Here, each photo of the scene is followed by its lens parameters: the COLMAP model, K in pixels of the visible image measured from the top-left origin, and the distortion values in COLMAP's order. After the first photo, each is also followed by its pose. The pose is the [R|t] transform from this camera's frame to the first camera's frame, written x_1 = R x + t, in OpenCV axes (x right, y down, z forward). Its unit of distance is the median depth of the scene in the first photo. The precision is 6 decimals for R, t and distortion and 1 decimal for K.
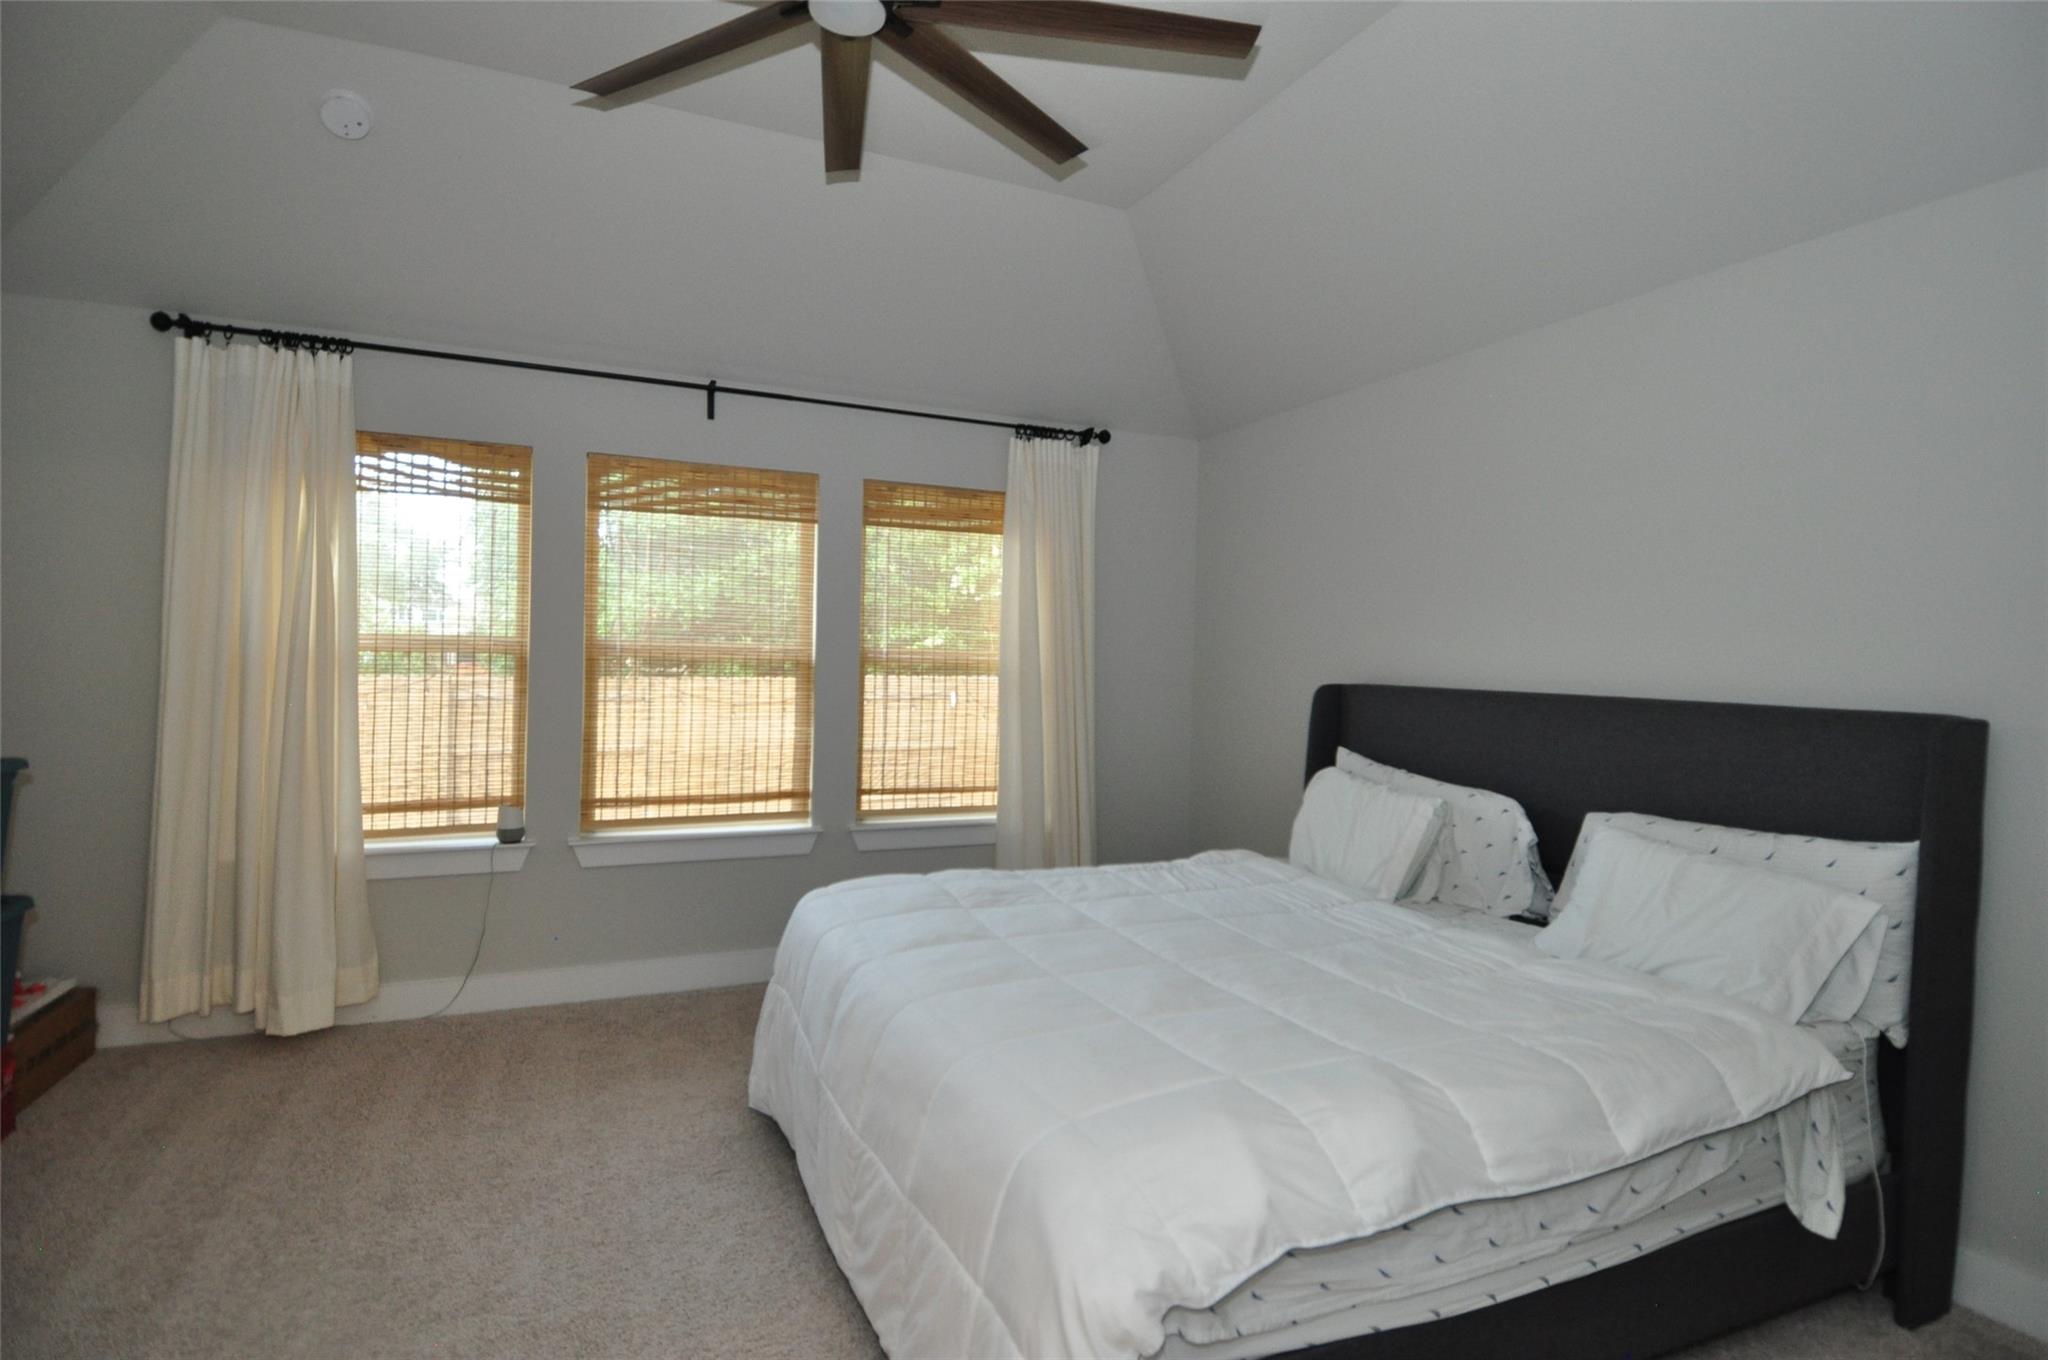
lens RADIAL K [[1067.7, 0, 1020.3], [0, 1067.7, 667.6], [0, 0, 1]] dist [0.036710, -0.041031]
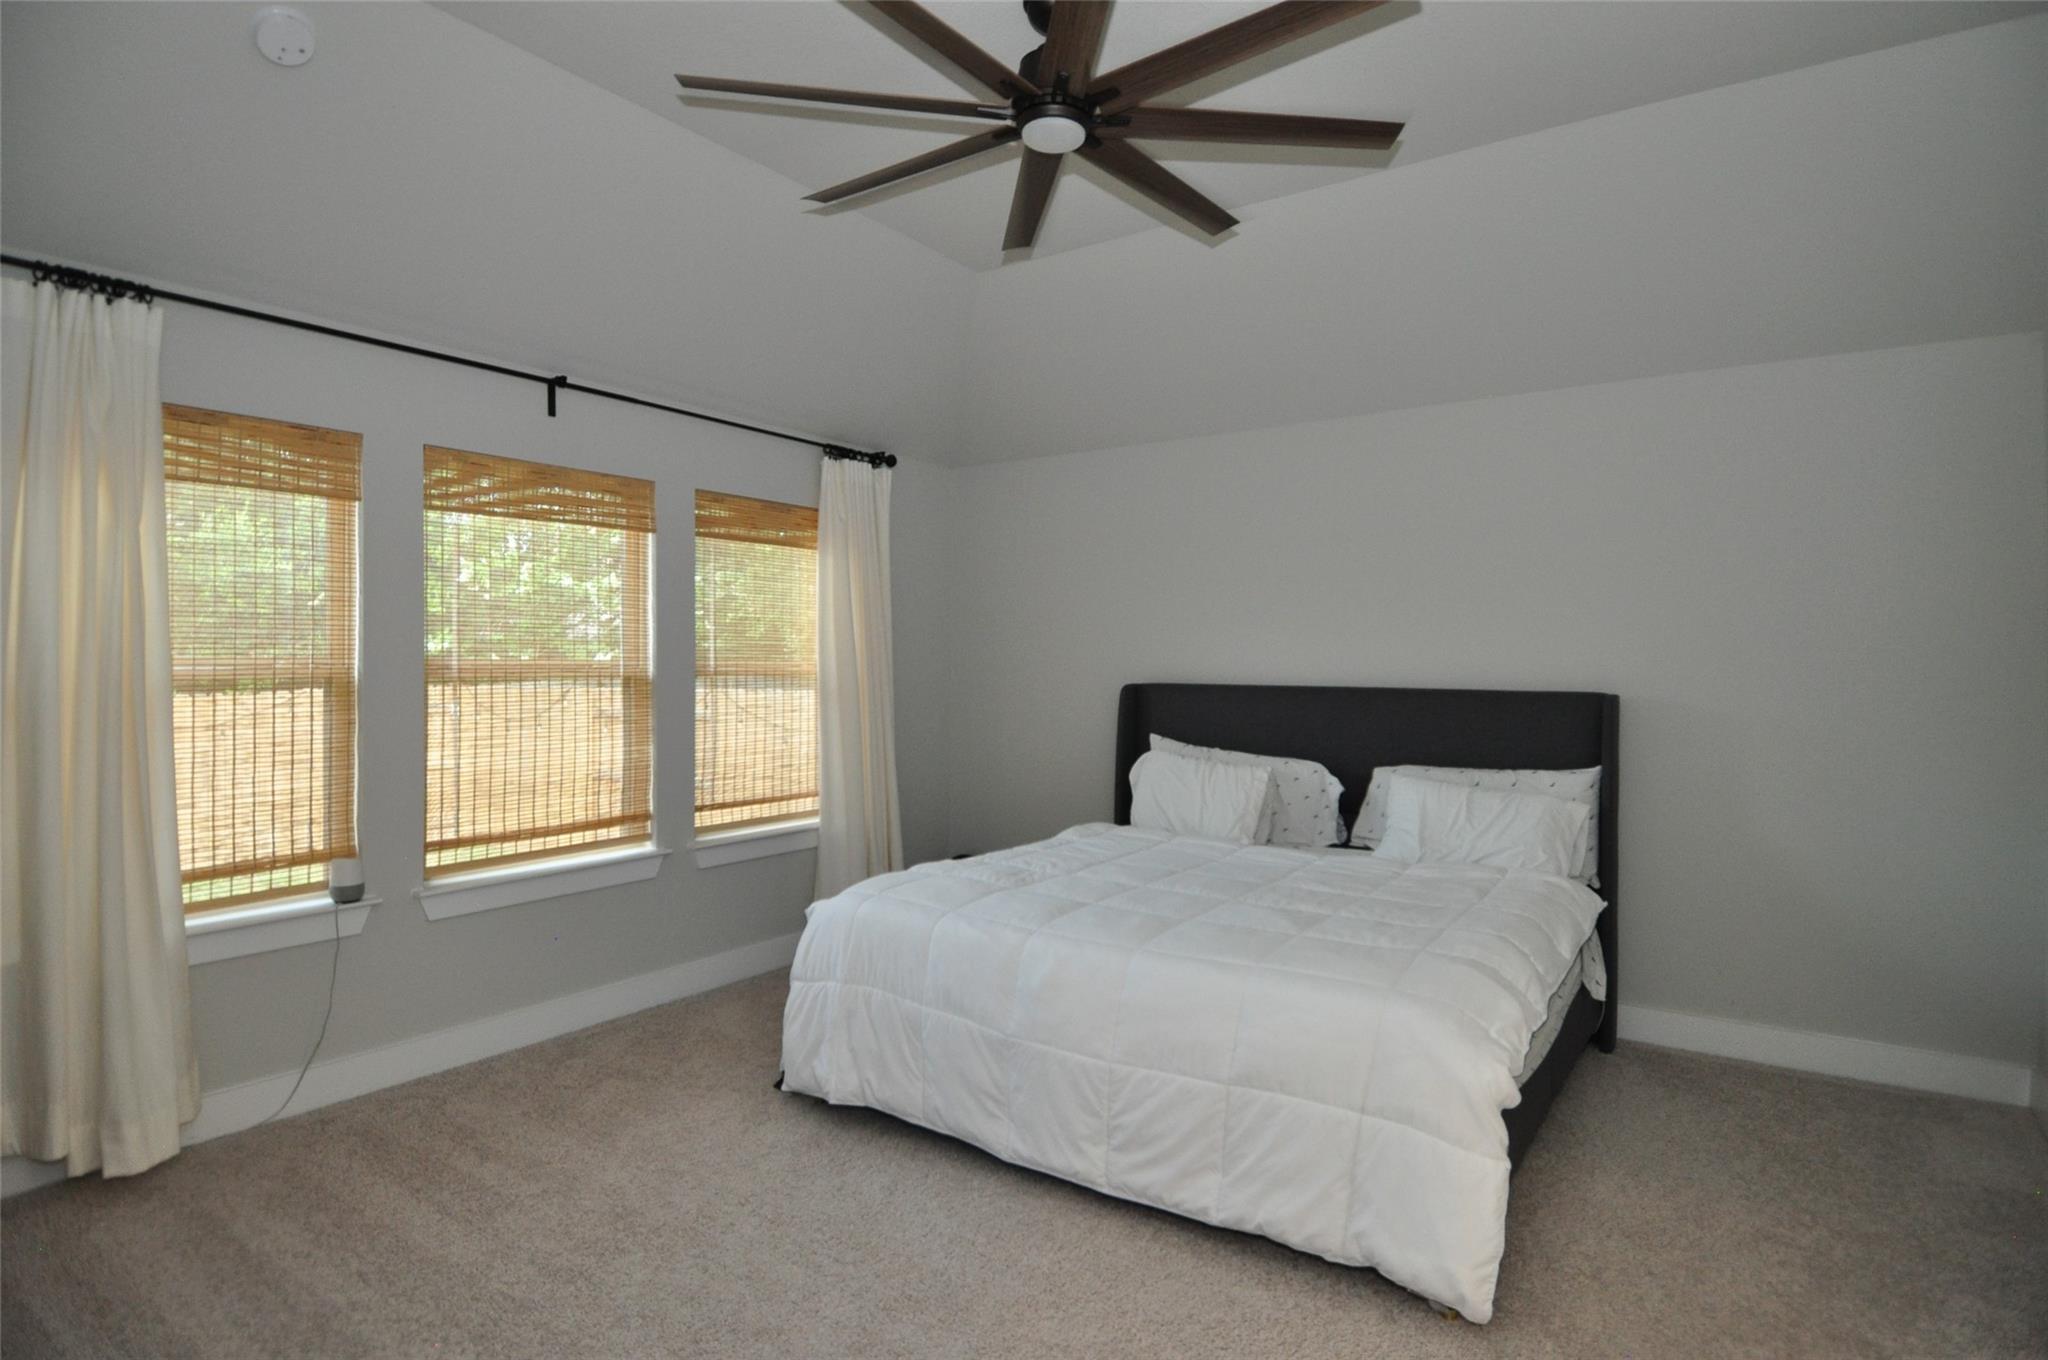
lens RADIAL K [[1067.7, 0, 1056.9], [0, 1067.7, 663.9], [0, 0, 1]] dist [0.036710, -0.041031]
pose [[0.856784, -0.021192, 0.515240, -0.409624], [0.022432, 0.999741, 0.003817, -0.013699], [-0.515188, 0.008287, 0.857037, -0.010352]]
